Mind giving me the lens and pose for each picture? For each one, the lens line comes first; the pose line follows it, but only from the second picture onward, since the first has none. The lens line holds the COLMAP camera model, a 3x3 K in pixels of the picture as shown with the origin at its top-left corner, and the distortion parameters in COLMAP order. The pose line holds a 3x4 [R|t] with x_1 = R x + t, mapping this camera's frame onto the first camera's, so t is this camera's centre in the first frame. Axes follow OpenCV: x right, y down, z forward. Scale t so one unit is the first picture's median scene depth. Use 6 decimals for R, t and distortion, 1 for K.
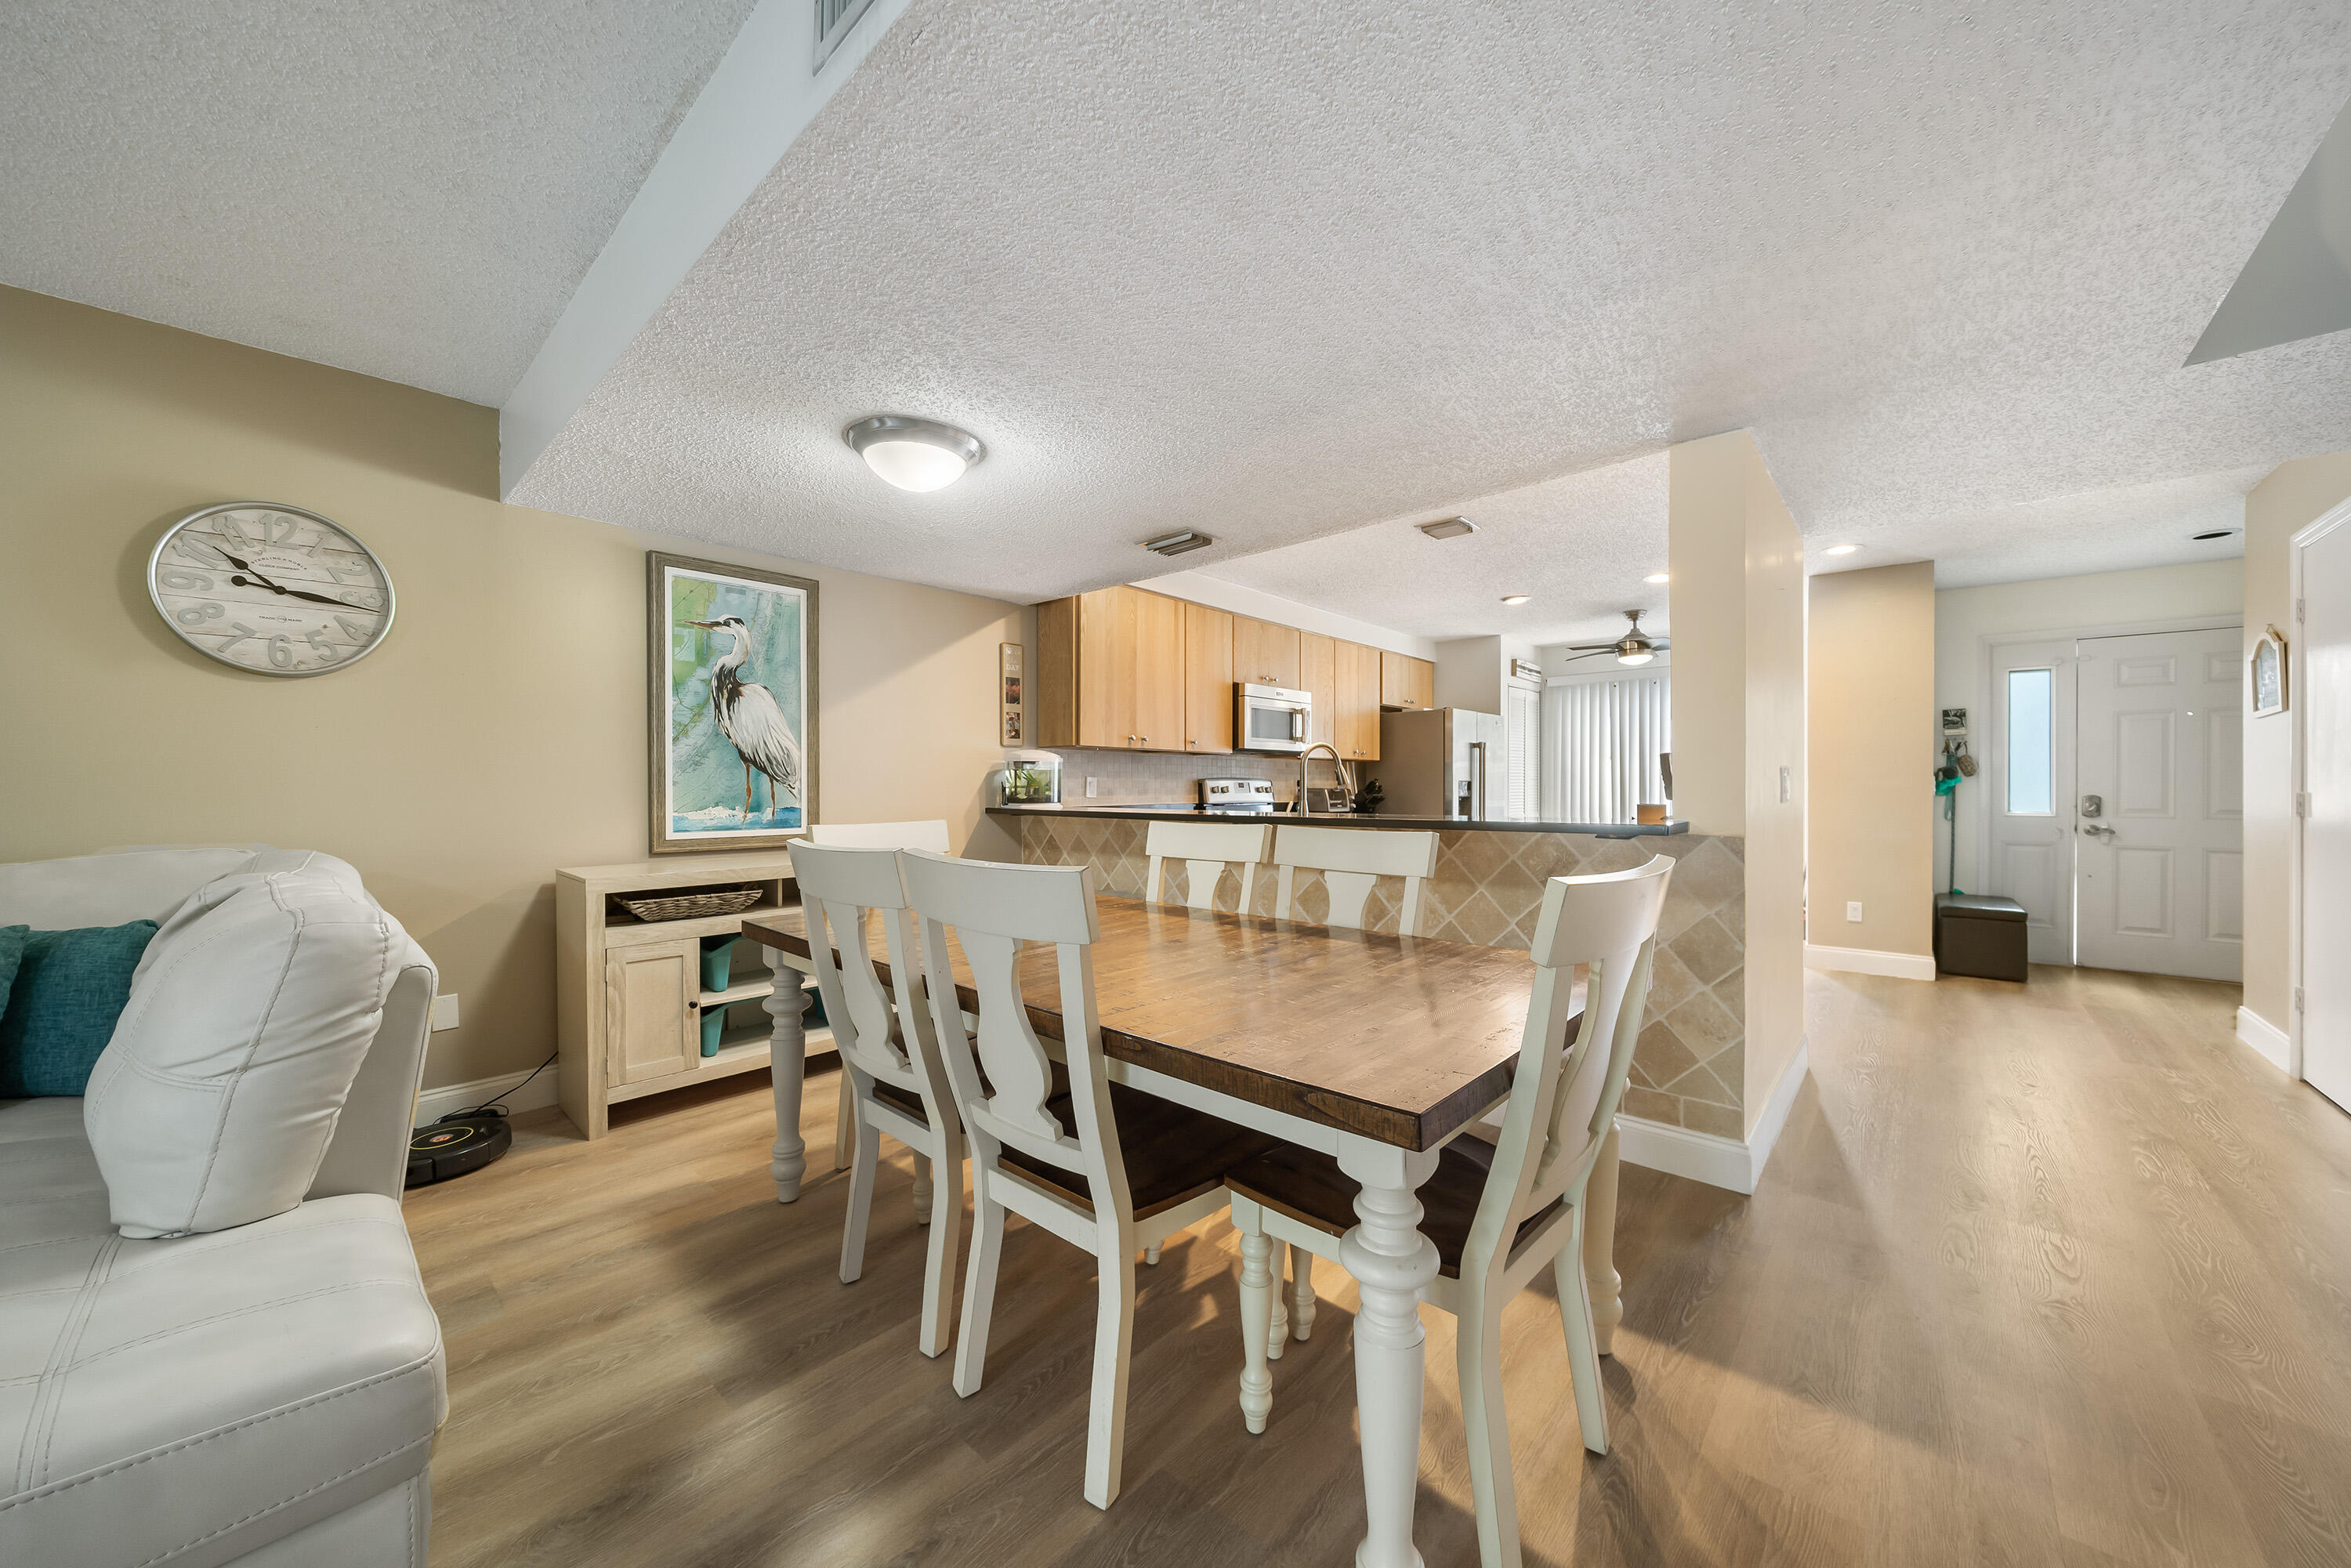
lens RADIAL K [[837.5, 0, 1187.9], [0, 837.5, 787.7], [0, 0, 1]] dist [-0.007098, 0.000035]
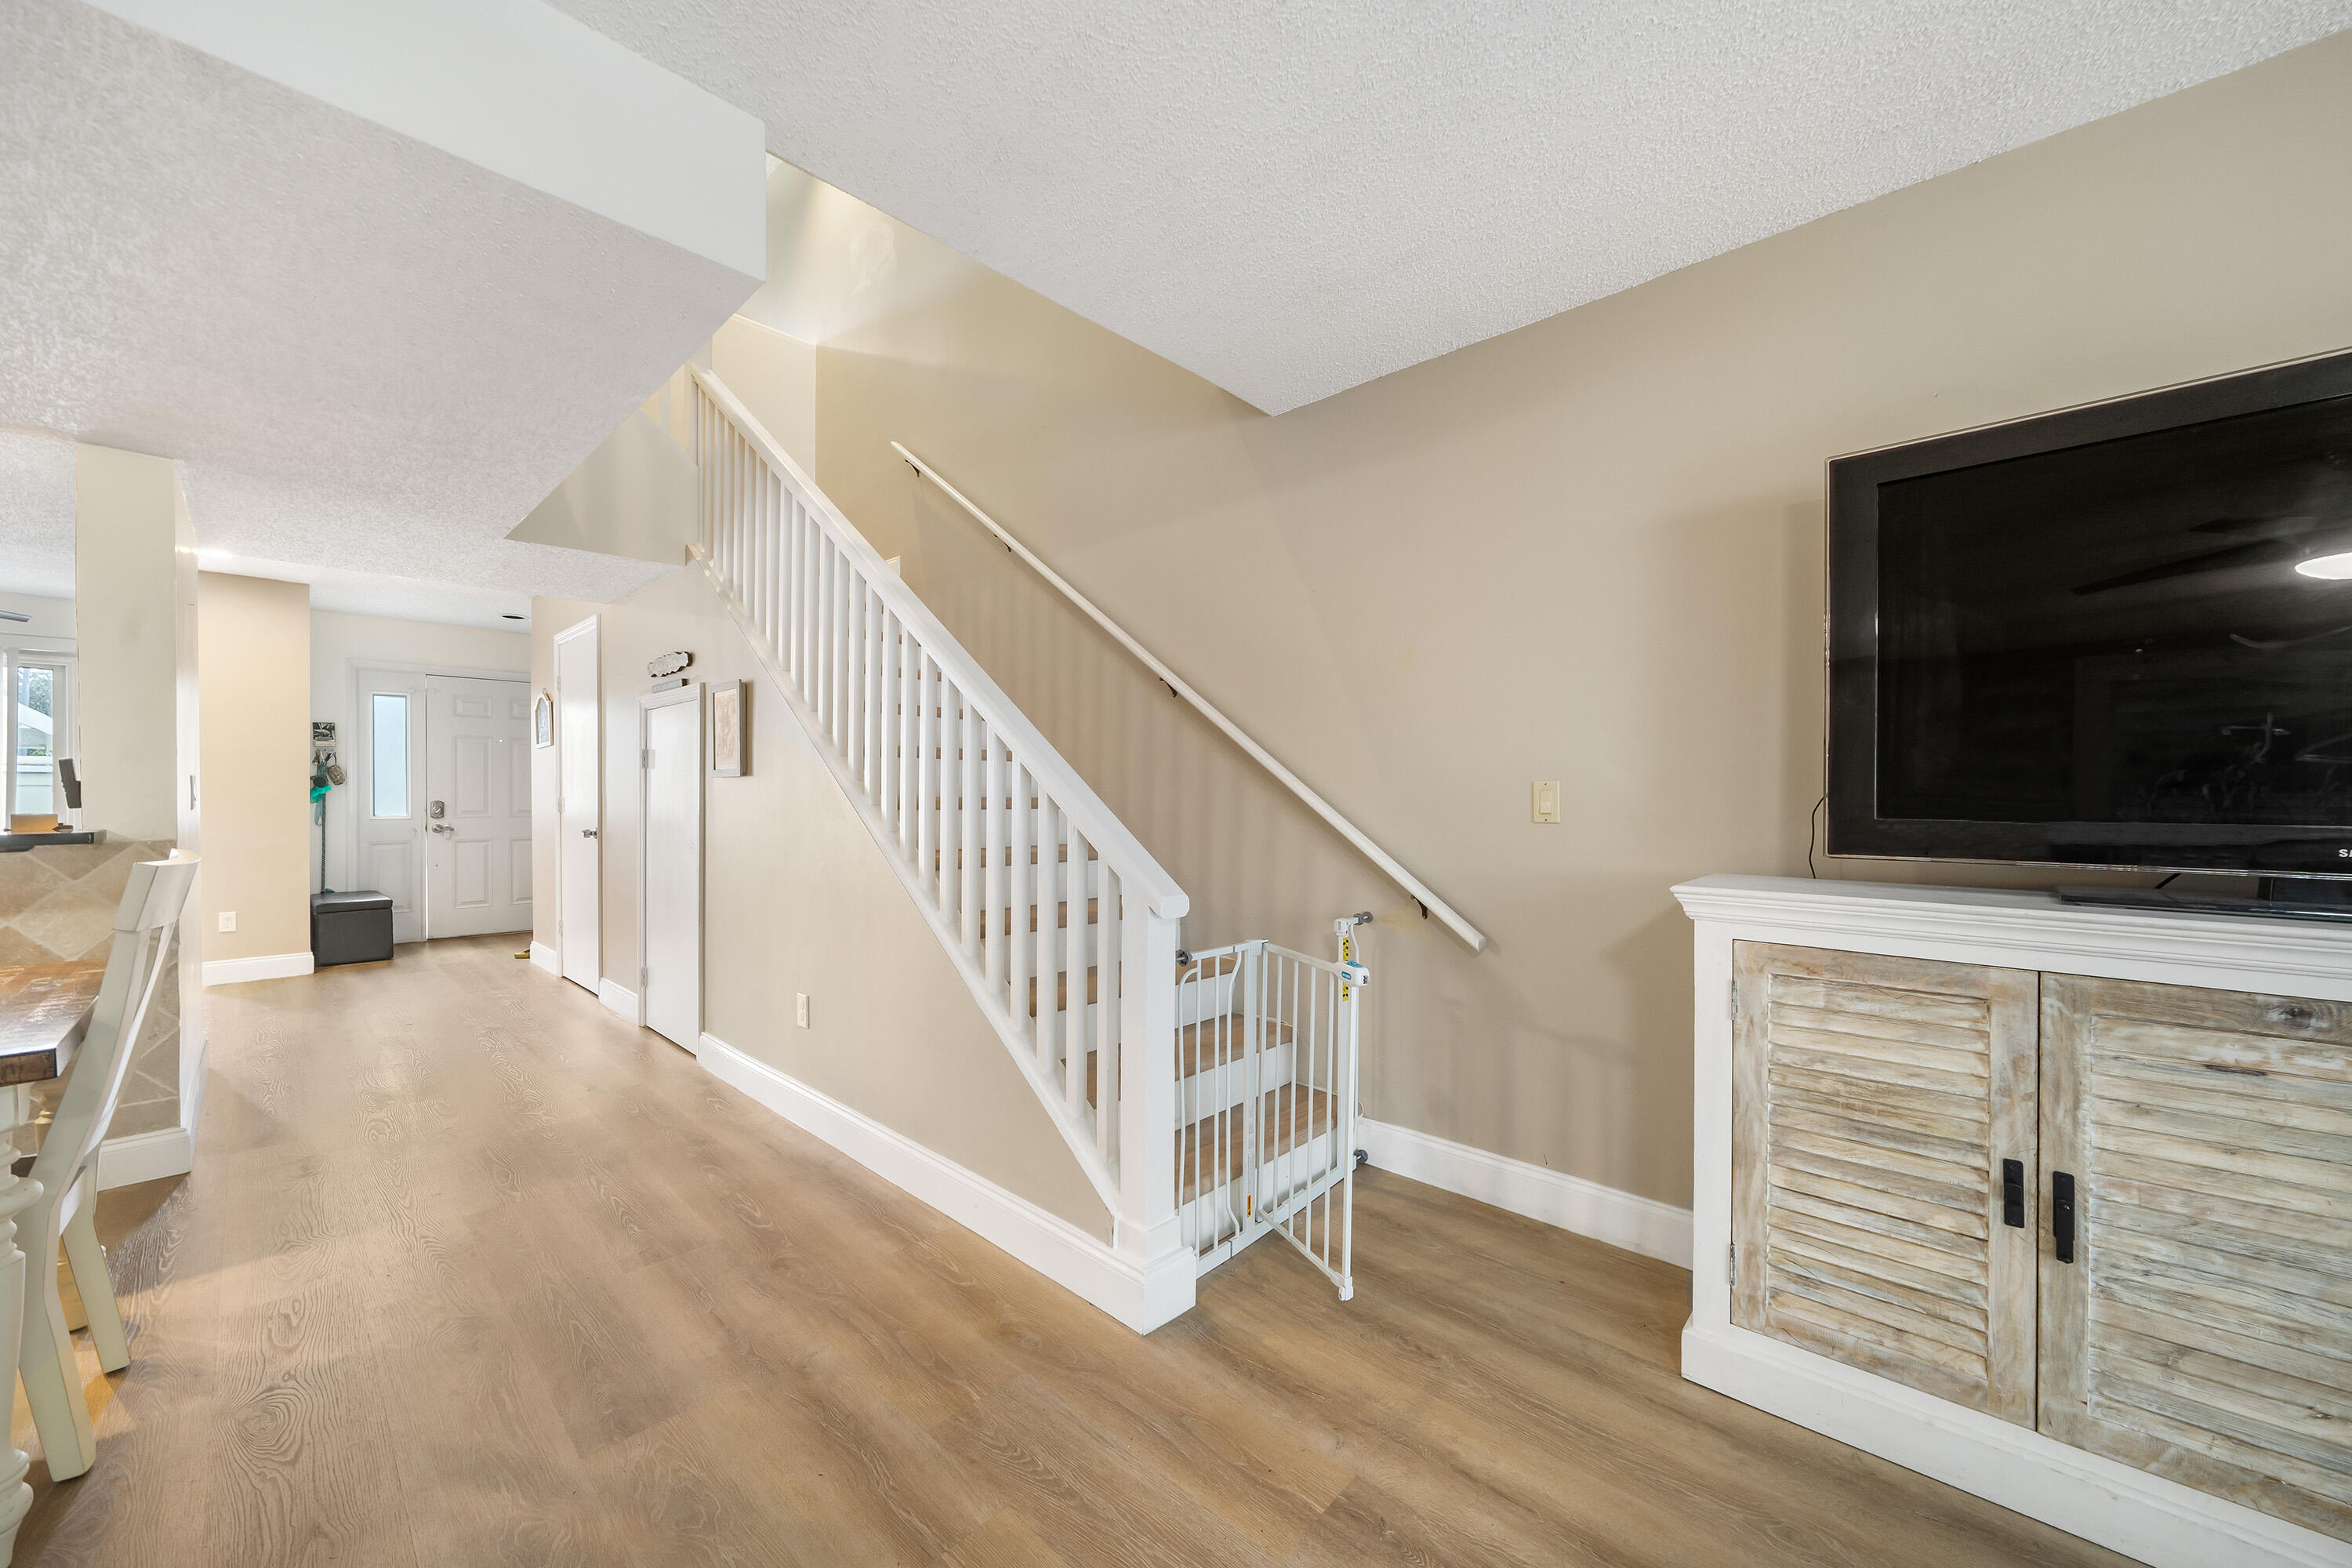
lens RADIAL K [[885.6, 0, 1168.6], [0, 885.6, 800.8], [0, 0, 1]] dist [-0.006702, 0.000041]
pose [[0.038073, -0.009037, 0.999234, -0.194960], [0.003155, 0.999955, 0.008923, 0.000707], [-0.999270, 0.002812, 0.038100, -0.149488]]
